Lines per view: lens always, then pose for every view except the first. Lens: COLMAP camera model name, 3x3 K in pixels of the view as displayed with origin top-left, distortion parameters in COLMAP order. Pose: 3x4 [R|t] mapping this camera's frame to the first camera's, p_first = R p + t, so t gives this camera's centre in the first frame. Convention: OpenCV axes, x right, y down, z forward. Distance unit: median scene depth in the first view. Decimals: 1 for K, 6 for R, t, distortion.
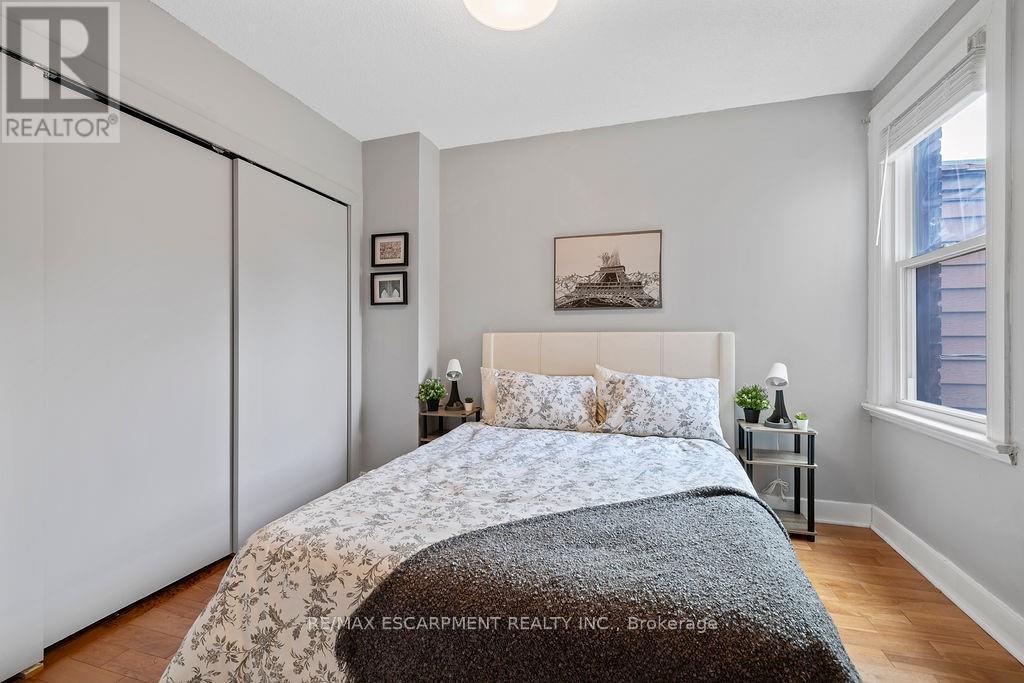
lens RADIAL K [[437.1, 0, 513.1], [0, 437.1, 342.3], [0, 0, 1]] dist [0.001749, 0.000298]
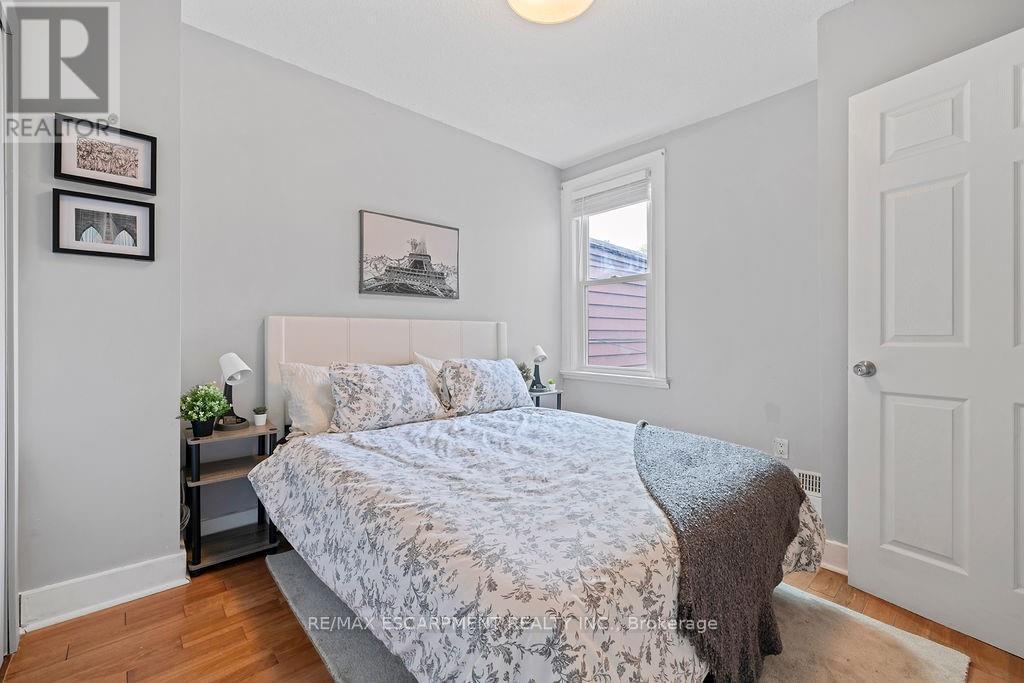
lens RADIAL K [[437.1, 0, 513.6], [0, 437.1, 334.9], [0, 0, 1]] dist [0.001749, 0.000298]
pose [[0.511180, 0.001949, 0.859472, -0.576812], [0.004765, 0.999976, -0.005102, 0.019562], [-0.859461, 0.006703, 0.511158, 0.335105]]
